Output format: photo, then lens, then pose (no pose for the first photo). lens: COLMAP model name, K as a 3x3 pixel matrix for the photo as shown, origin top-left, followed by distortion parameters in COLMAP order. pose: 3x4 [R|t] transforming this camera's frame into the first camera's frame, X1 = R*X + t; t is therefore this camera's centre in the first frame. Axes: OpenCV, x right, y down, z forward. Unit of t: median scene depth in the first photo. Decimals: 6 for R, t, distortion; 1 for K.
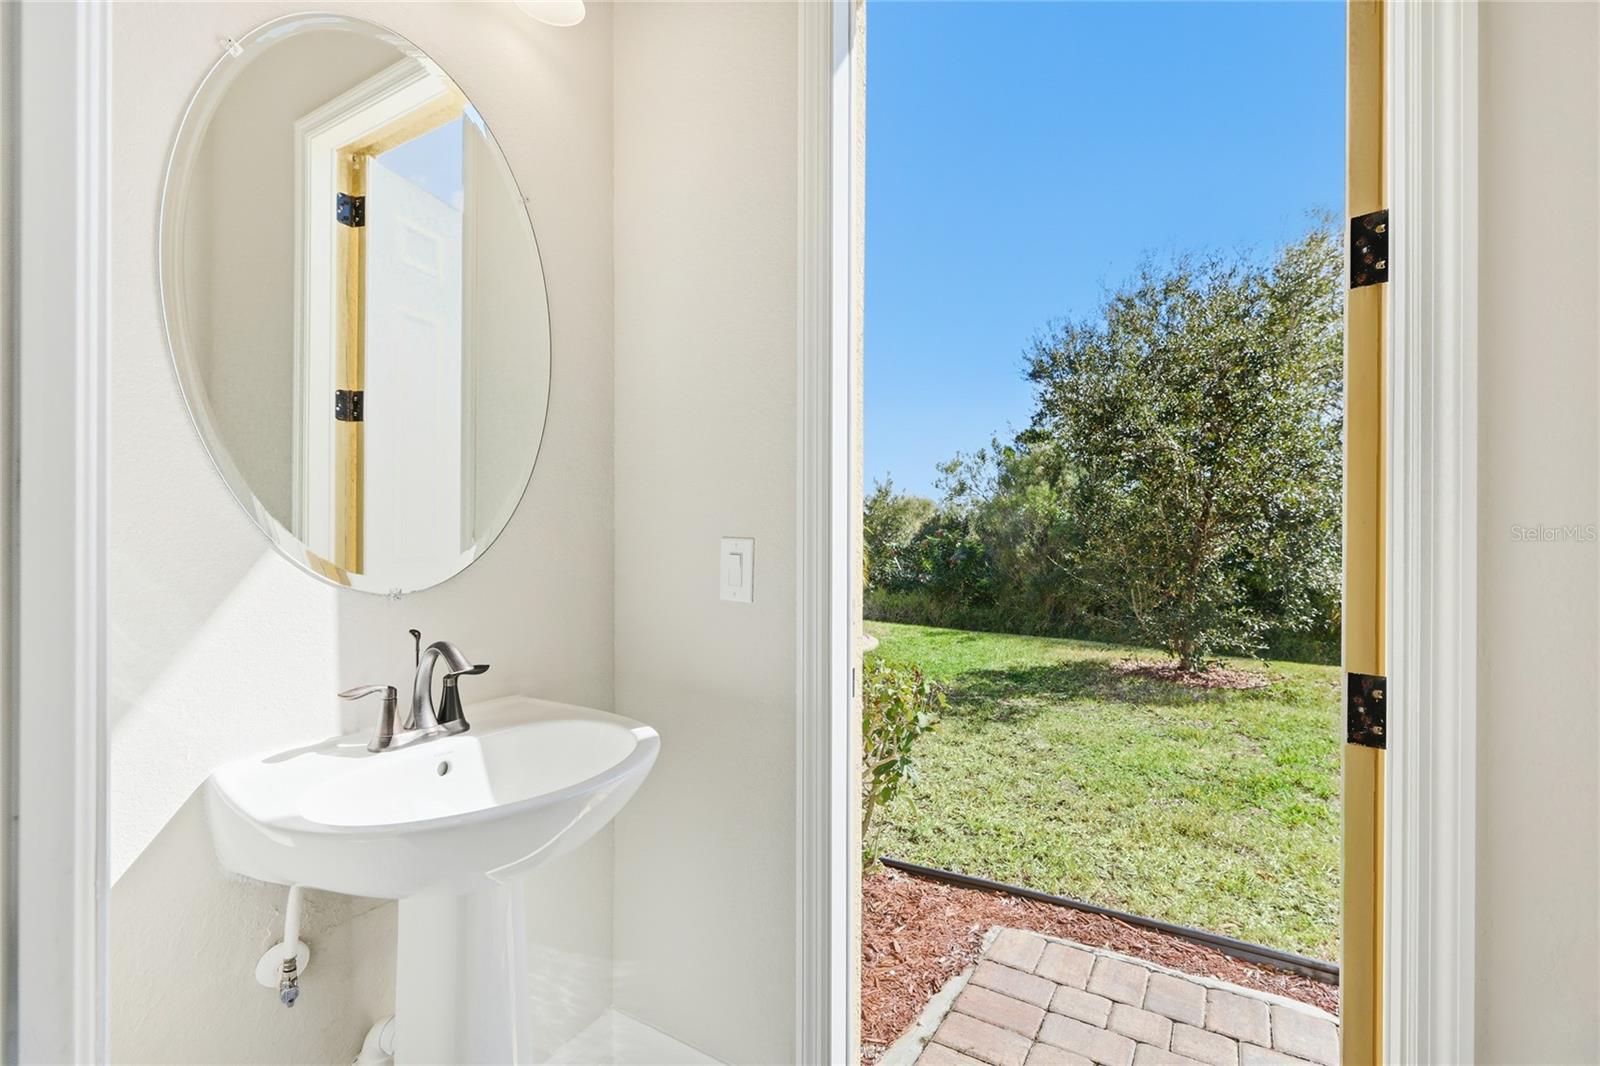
lens RADIAL K [[722.6, 0, 792.4], [0, 722.6, 528.9], [0, 0, 1]] dist [-0.000547, 0.000278]
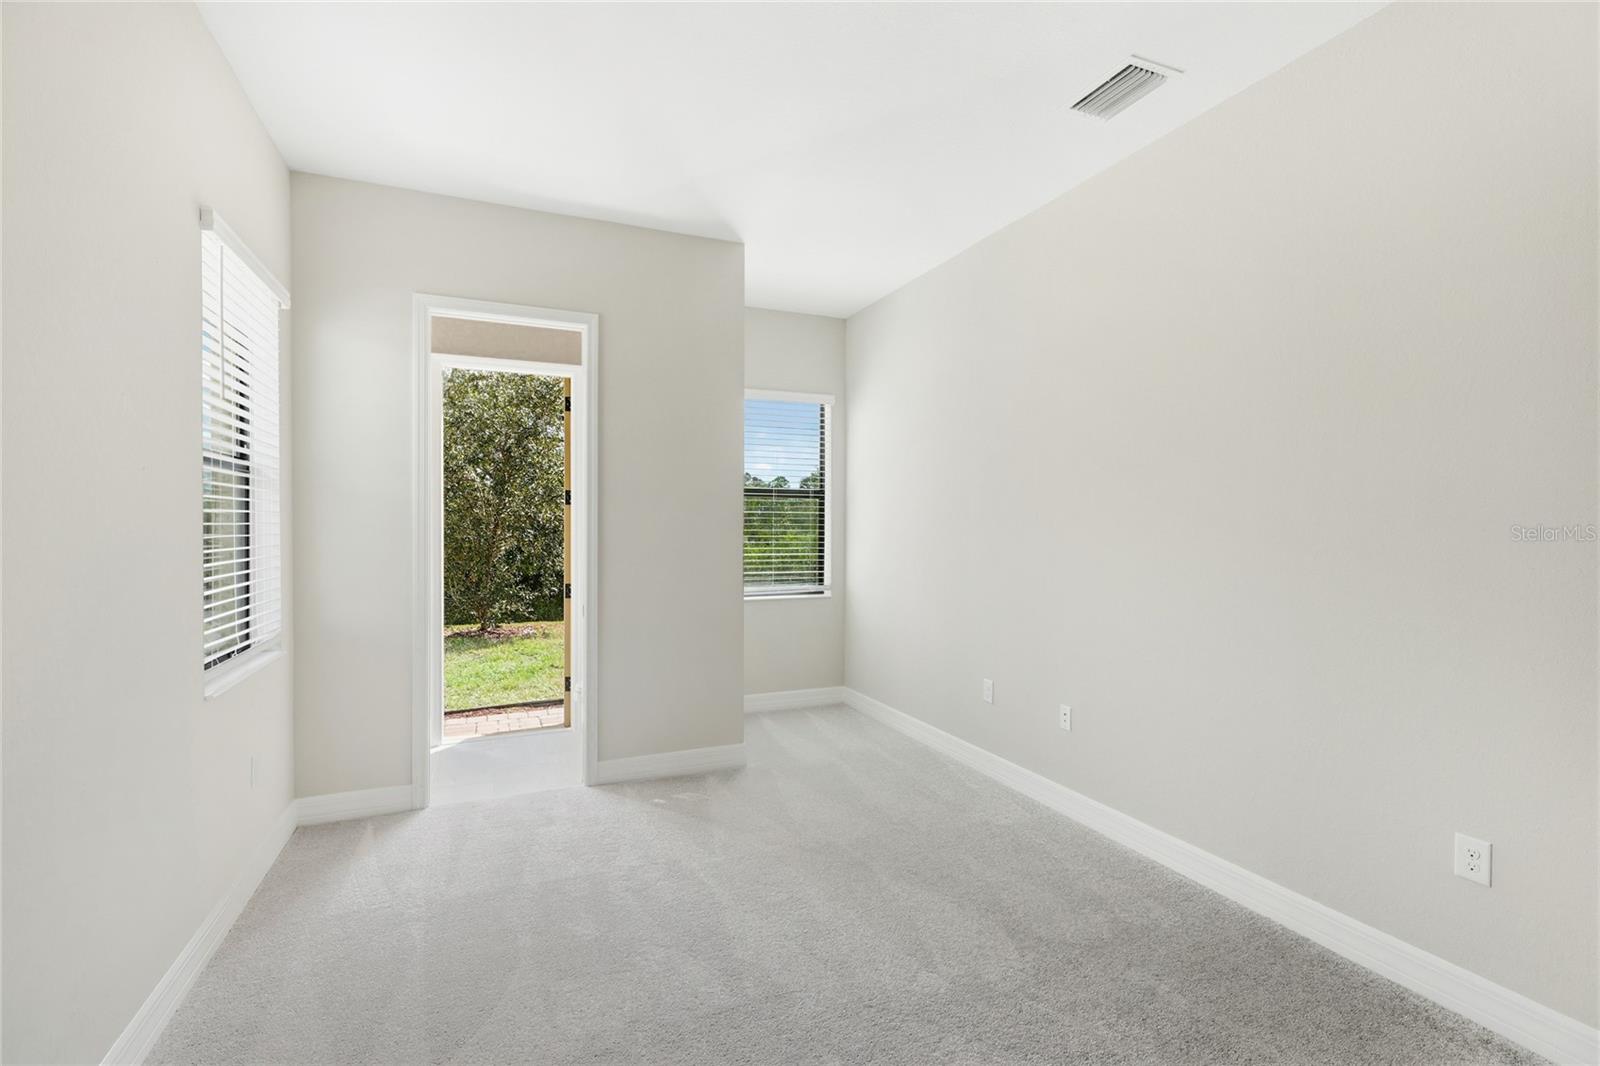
lens RADIAL K [[722.6, 0, 799.6], [0, 722.6, 538.8], [0, 0, 1]] dist [-0.000547, 0.000278]
pose [[0.586366, -0.016801, 0.809872, -0.296617], [-0.002656, 0.999740, 0.022663, -0.030810], [-0.810042, -0.015439, 0.586169, -0.421542]]
